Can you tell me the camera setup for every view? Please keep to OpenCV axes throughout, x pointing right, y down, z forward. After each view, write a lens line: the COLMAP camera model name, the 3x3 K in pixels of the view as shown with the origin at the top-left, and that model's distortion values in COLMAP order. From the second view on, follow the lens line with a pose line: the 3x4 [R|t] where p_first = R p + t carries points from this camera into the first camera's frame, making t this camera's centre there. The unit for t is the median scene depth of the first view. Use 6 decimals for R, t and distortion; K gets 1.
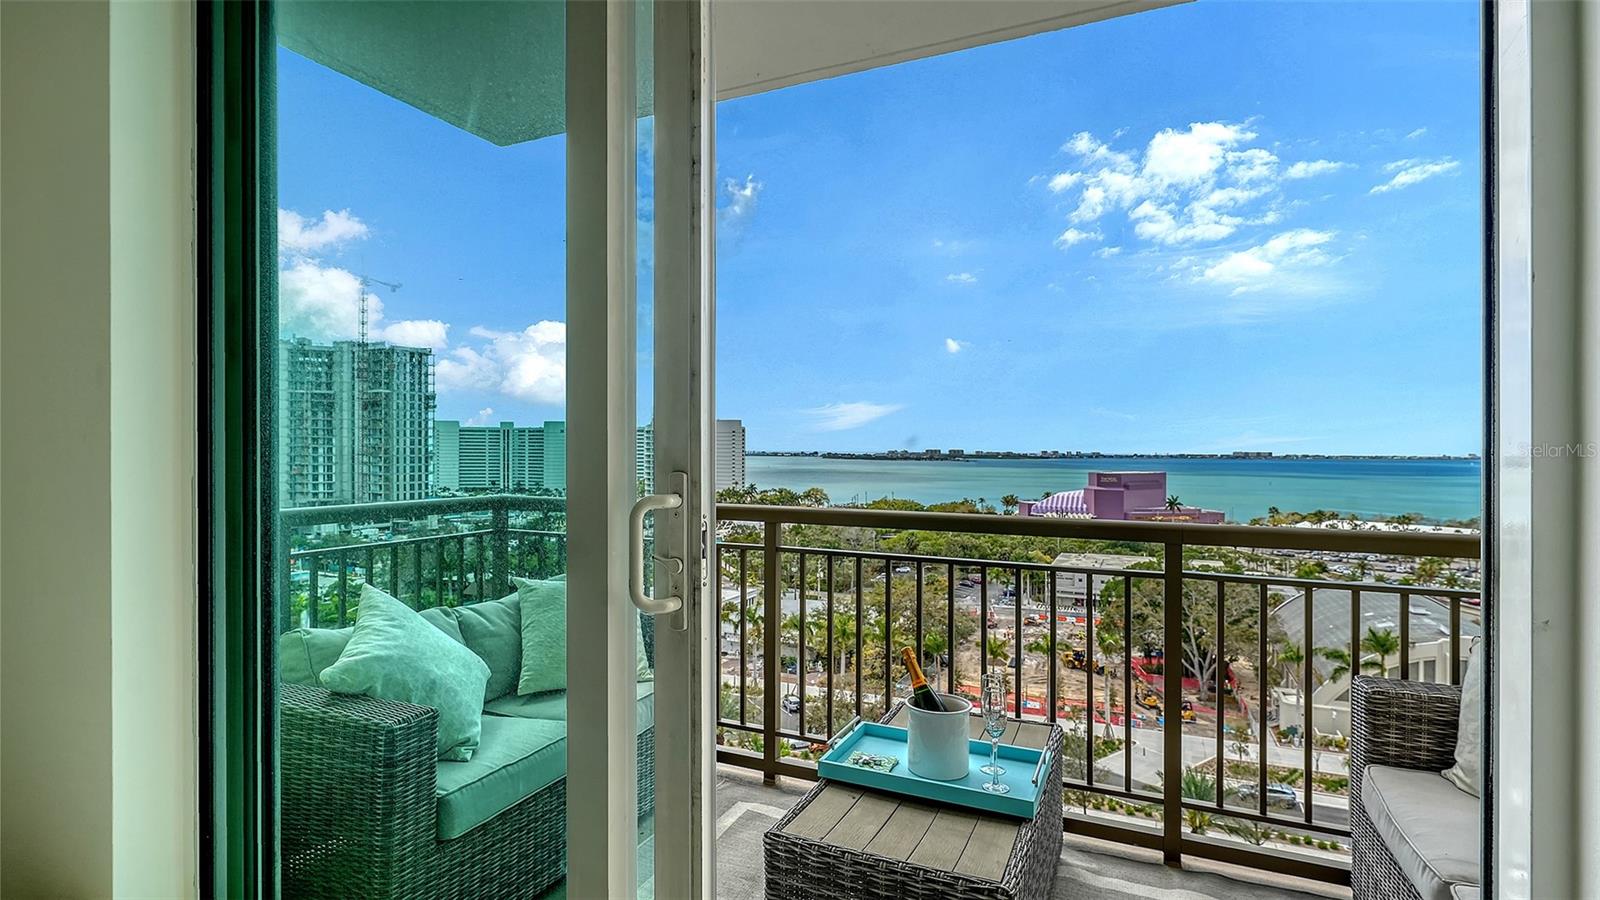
lens RADIAL K [[753.8, 0, 800.0], [0, 753.8, 450.0], [0, 0, 1]] dist [-0.000737, -0.001116]
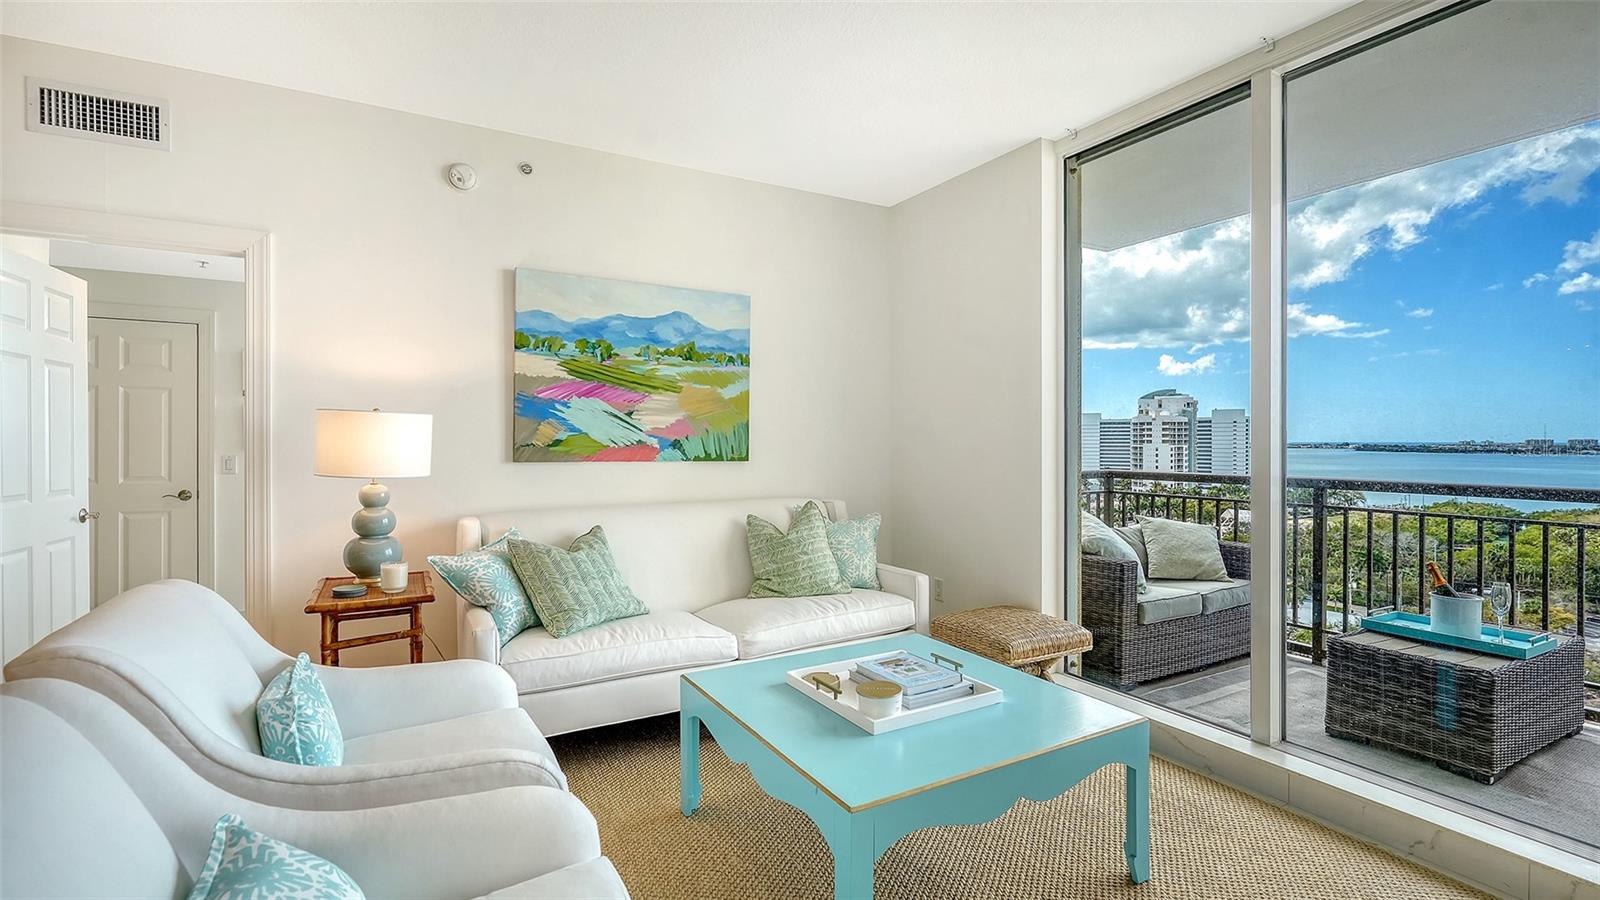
lens RADIAL K [[733.4, 0, 800.0], [0, 733.4, 450.0], [0, 0, 1]] dist [0.002411, 0.000432]
pose [[0.815368, 0.000774, -0.578942, -0.034571], [0.005241, 0.999948, 0.008719, -0.001923], [0.578919, -0.010143, 0.815322, -0.878681]]
